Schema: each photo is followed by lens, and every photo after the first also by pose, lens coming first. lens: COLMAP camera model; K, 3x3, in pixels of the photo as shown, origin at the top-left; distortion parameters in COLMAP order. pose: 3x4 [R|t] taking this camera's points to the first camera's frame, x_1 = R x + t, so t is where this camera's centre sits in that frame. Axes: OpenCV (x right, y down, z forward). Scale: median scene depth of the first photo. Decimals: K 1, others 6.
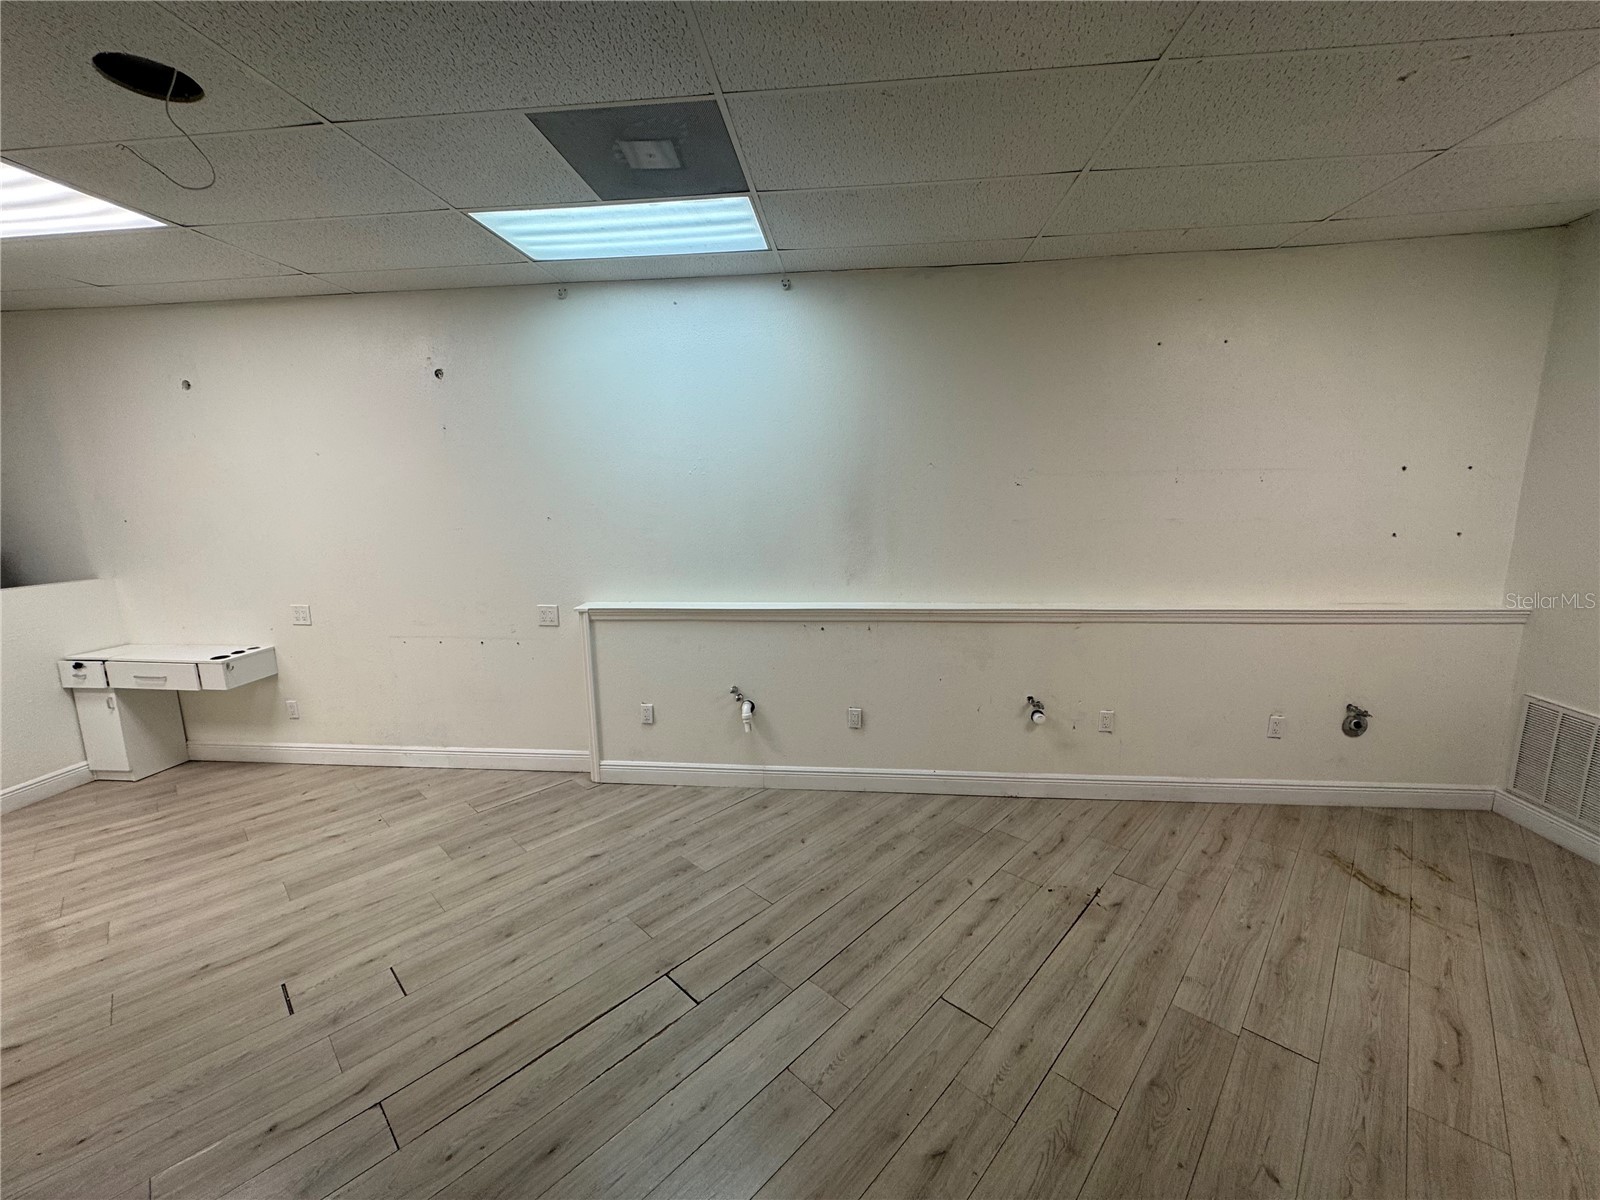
lens RADIAL K [[632.1, 0, 799.3], [0, 632.1, 601.1], [0, 0, 1]] dist [0.000786, 0.000226]
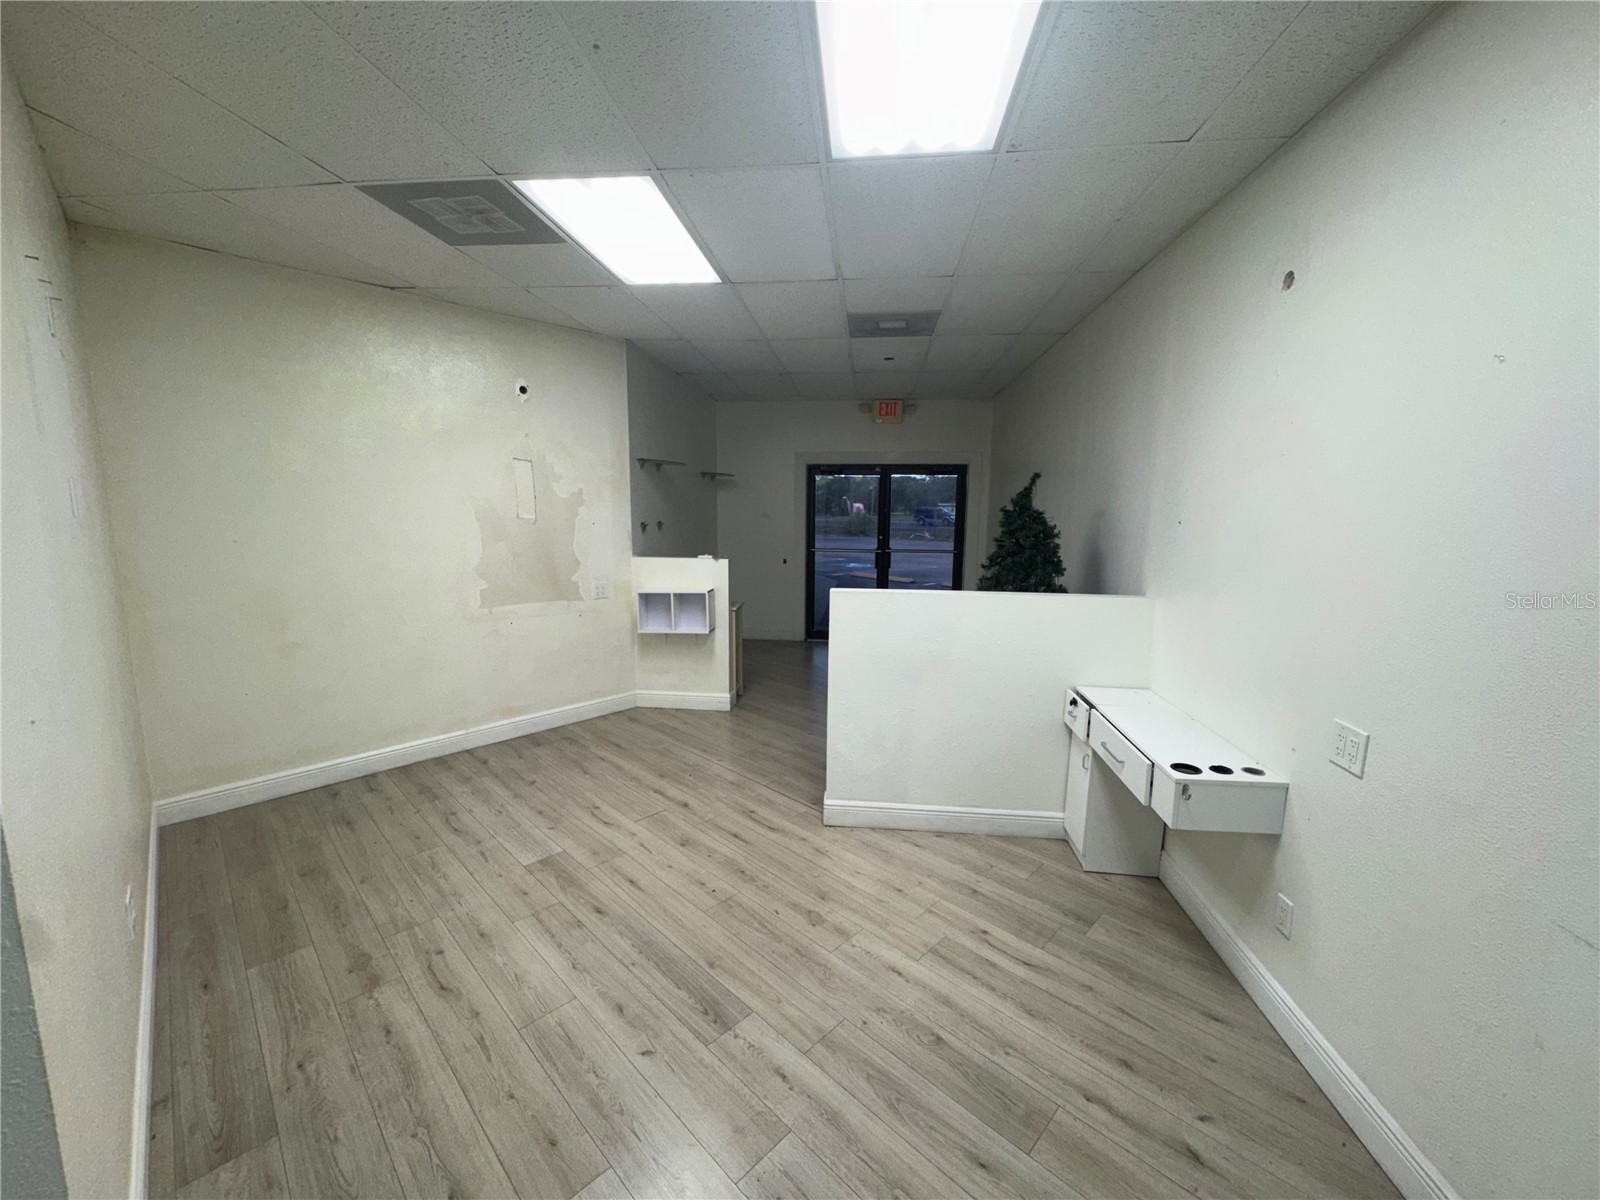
lens RADIAL K [[632.1, 0, 799.3], [0, 632.1, 601.1], [0, 0, 1]] dist [0.000786, 0.000226]
pose [[-0.016696, 0.162900, -0.986501, -0.456930], [-0.181371, 0.969777, 0.163208, -0.103828], [0.983273, 0.181648, 0.013354, 0.758897]]
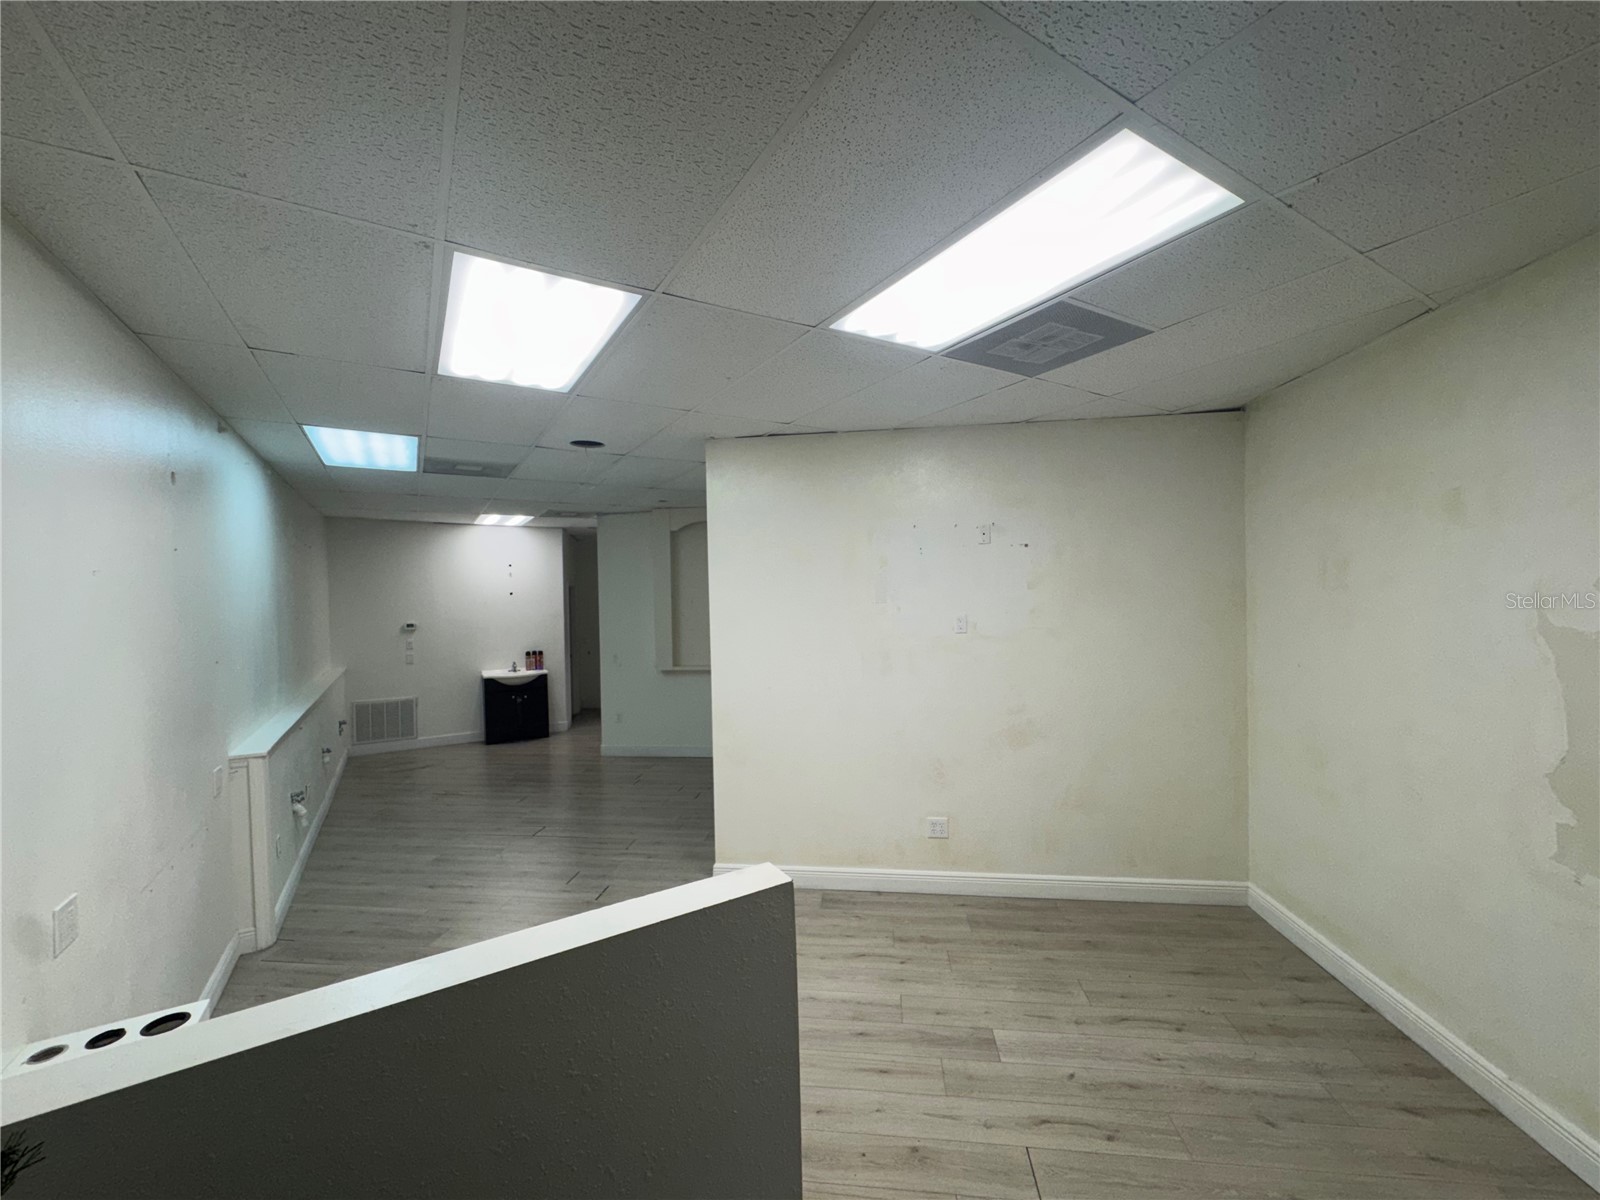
lens RADIAL K [[632.1, 0, 799.3], [0, 632.1, 601.1], [0, 0, 1]] dist [0.000786, 0.000226]
pose [[-0.604108, 0.017804, 0.796704, -1.853484], [0.169360, 0.979781, 0.106524, -0.204126], [-0.778698, 0.199281, -0.594908, 1.044416]]
